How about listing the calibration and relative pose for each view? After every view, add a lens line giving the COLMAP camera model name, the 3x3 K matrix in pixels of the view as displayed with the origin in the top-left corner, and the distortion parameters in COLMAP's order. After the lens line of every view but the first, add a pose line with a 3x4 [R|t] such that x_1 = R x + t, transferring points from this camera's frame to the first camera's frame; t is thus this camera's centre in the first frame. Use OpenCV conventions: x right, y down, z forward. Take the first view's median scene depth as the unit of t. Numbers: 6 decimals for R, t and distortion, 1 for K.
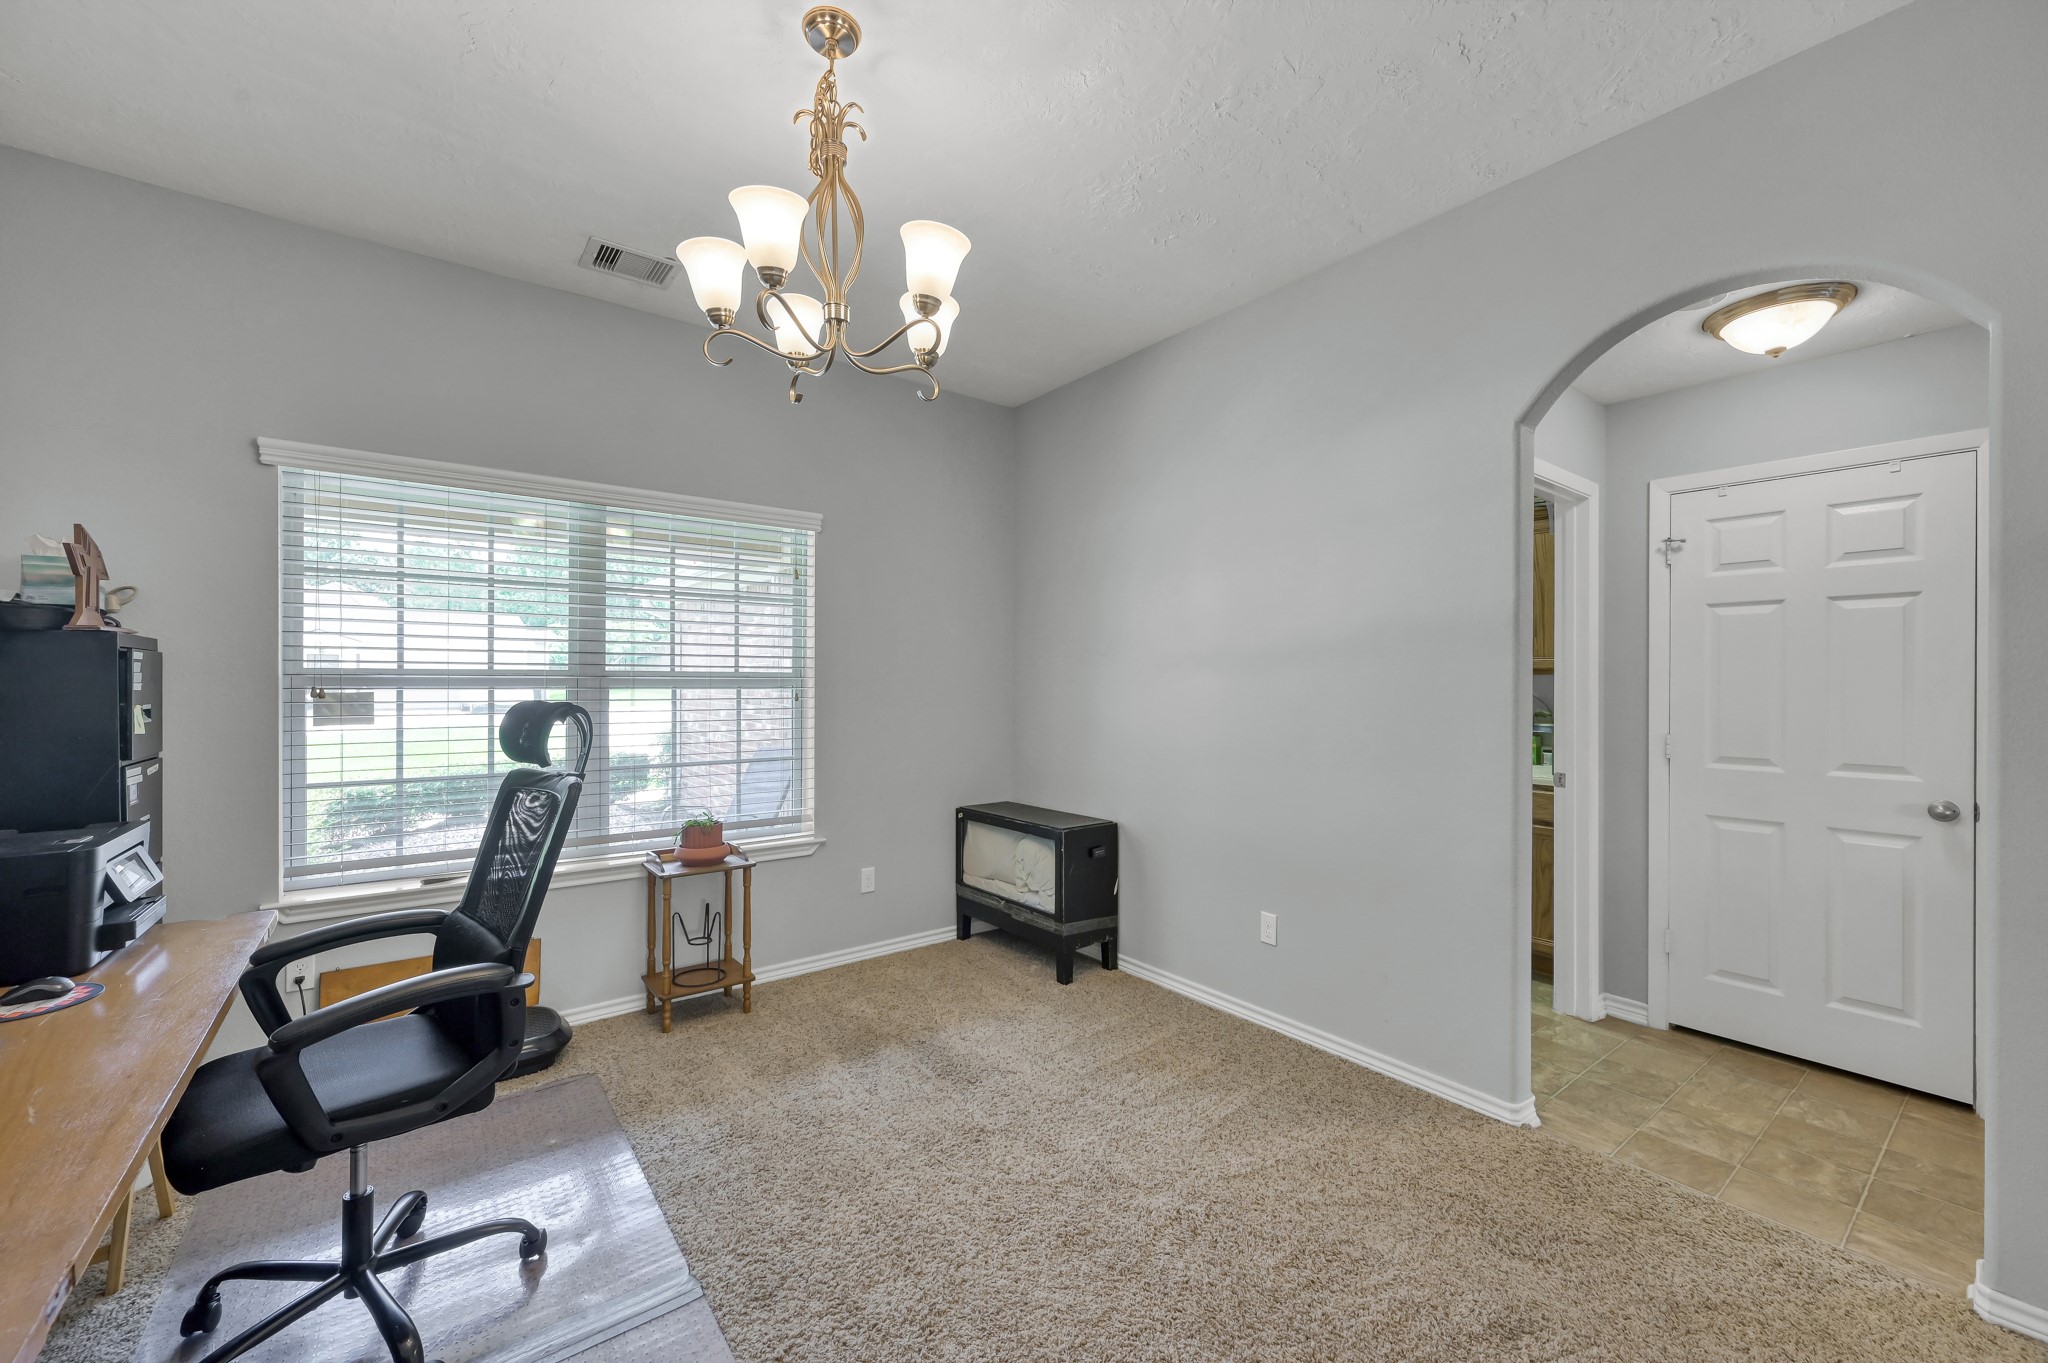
lens RADIAL K [[803.2, 0, 1022.3], [0, 803.2, 690.4], [0, 0, 1]] dist [0.000413, 0.000069]
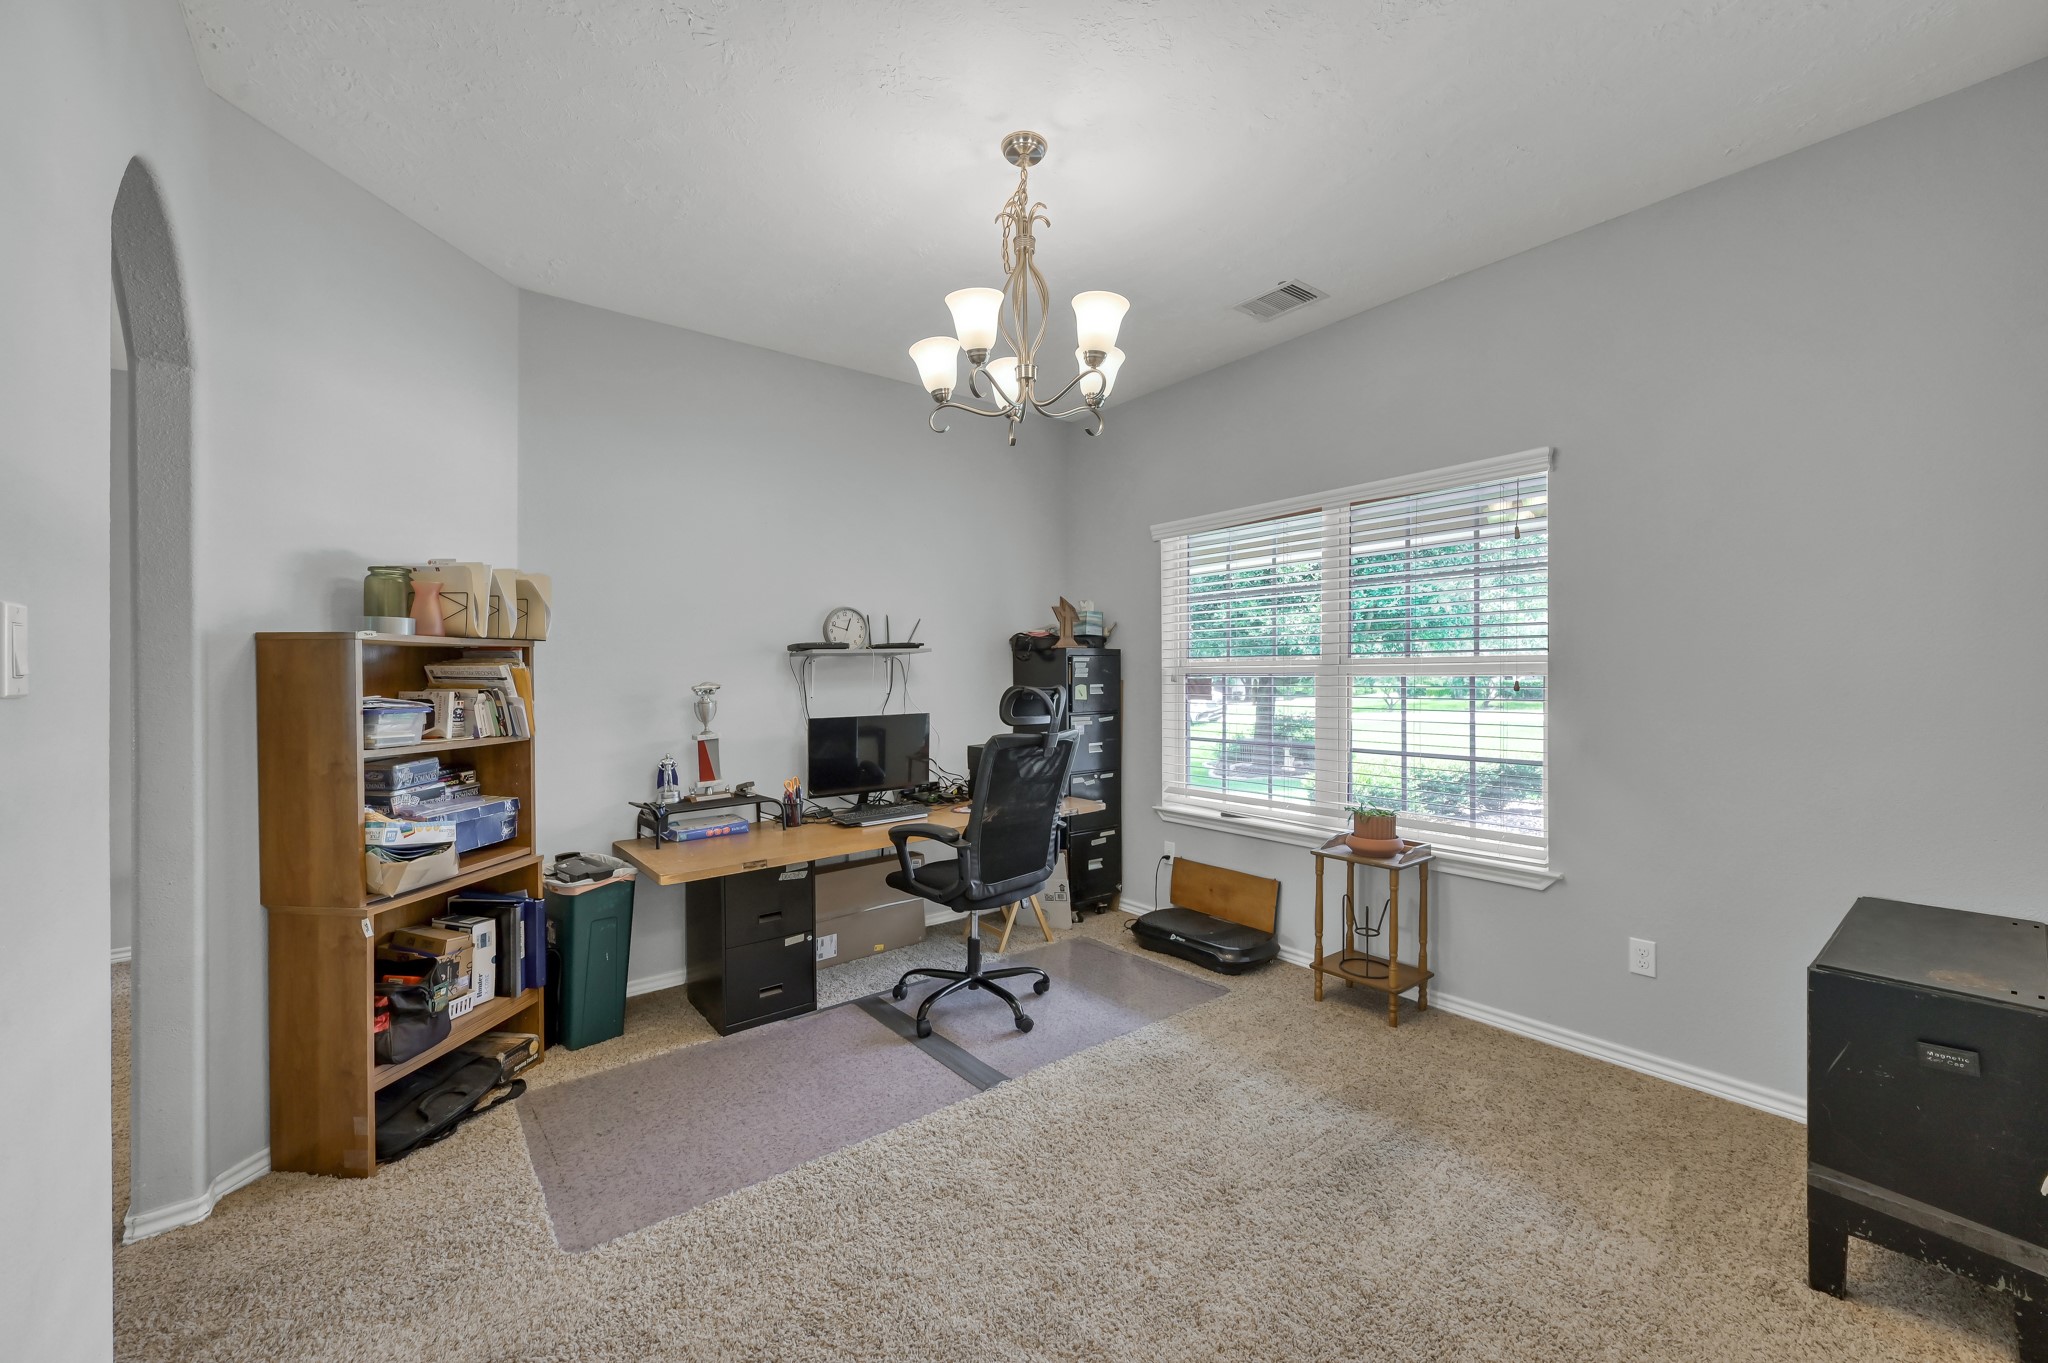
lens RADIAL K [[803.2, 0, 1032.8], [0, 803.2, 676.5], [0, 0, 1]] dist [0.000413, 0.000069]
pose [[0.021883, -0.005913, -0.999743, 0.559317], [-0.002916, 0.999978, -0.005978, 0.007121], [0.999756, 0.003046, 0.021866, 0.555535]]
